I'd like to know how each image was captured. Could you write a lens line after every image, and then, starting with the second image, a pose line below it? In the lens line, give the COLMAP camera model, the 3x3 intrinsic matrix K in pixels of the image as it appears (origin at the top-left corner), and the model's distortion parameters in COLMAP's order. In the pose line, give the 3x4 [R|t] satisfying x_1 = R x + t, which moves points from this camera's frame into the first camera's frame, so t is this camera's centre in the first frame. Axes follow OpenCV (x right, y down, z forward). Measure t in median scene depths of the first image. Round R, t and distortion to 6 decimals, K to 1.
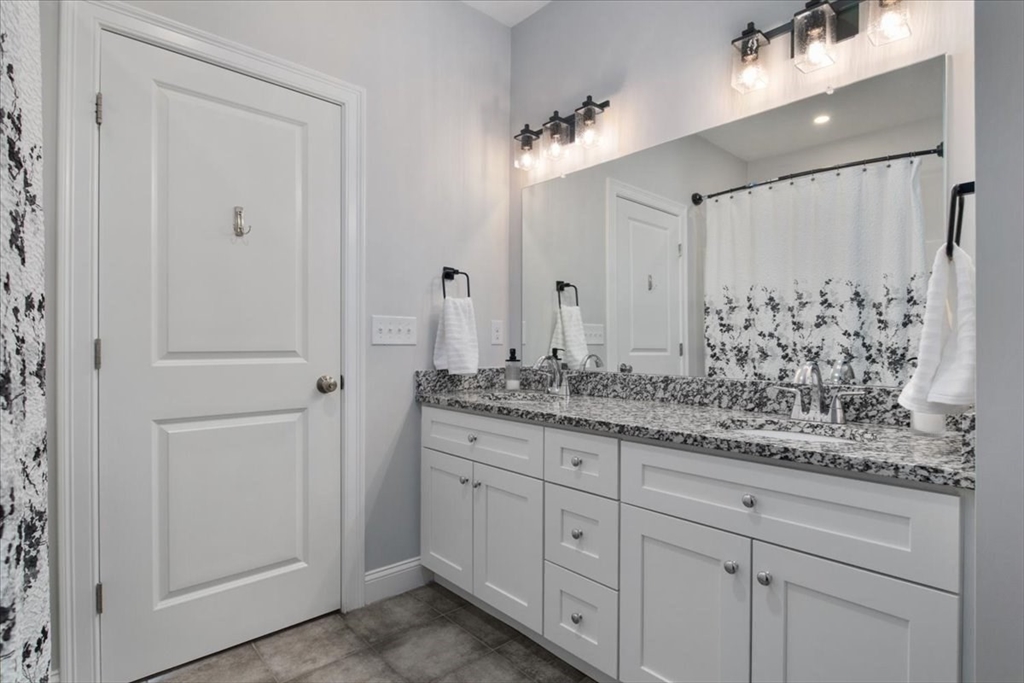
lens RADIAL K [[519.9, 0, 518.8], [0, 519.9, 345.7], [0, 0, 1]] dist [-0.008748, -0.000260]
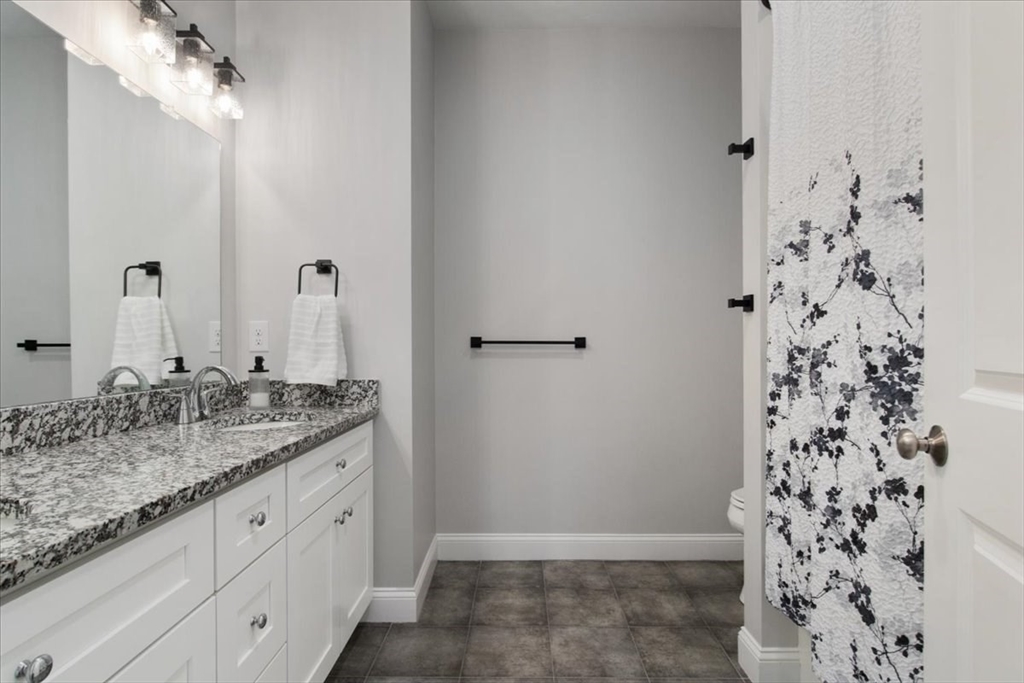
lens RADIAL K [[519.9, 0, 513.1], [0, 519.9, 344.3], [0, 0, 1]] dist [-0.008748, -0.000260]
pose [[-0.732910, 0.001229, 0.680324, -0.556925], [0.003864, 0.999990, 0.002357, -0.012320], [-0.680314, 0.004356, -0.732908, 1.151019]]
